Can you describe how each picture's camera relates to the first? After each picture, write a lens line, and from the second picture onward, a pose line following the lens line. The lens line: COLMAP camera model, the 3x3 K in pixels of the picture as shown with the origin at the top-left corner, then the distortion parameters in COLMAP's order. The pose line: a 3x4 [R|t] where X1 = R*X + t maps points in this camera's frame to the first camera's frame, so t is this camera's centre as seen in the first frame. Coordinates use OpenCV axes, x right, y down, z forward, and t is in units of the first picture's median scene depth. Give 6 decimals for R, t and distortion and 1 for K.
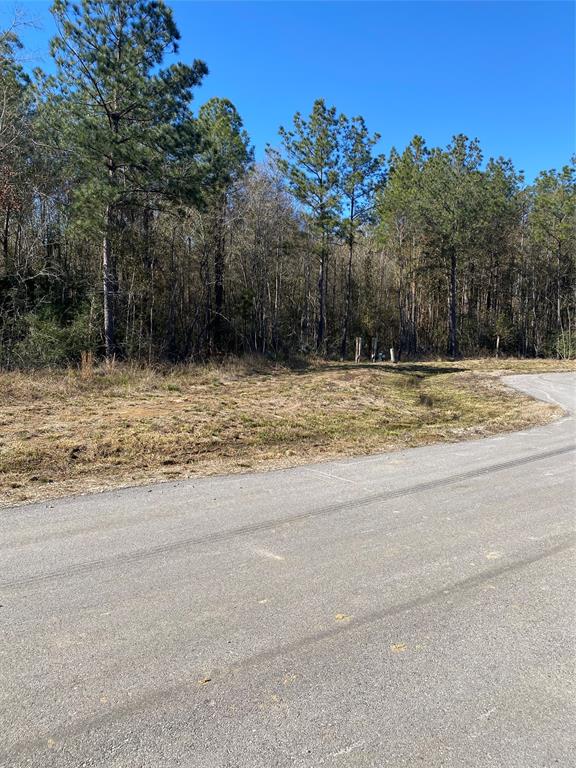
lens RADIAL K [[587.4, 0, 288.0], [0, 587.4, 384.0], [0, 0, 1]] dist [0.083087, 0.005682]
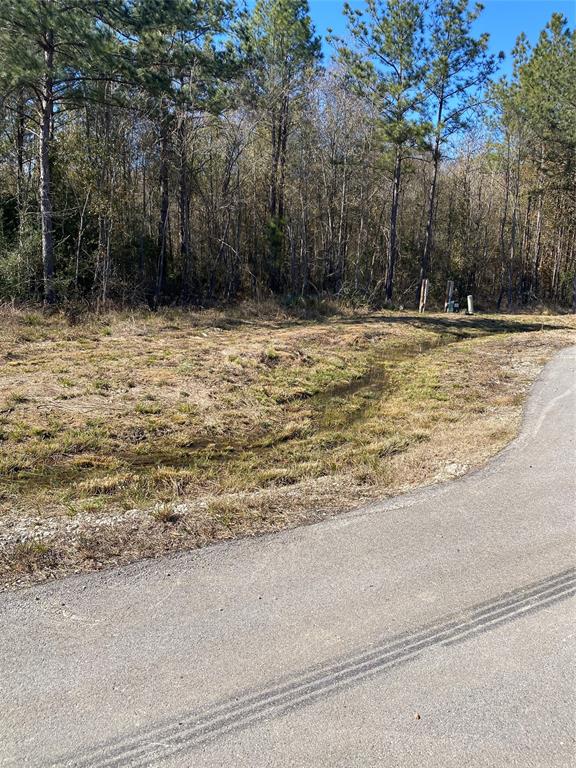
lens RADIAL K [[585.7, 0, 288.0], [0, 585.7, 384.0], [0, 0, 1]] dist [0.036734, -0.000849]
pose [[0.967763, 0.059640, -0.244700, 0.145126], [-0.036255, 0.994428, 0.098985, -0.013220], [0.249240, -0.086922, 0.964533, 0.202605]]
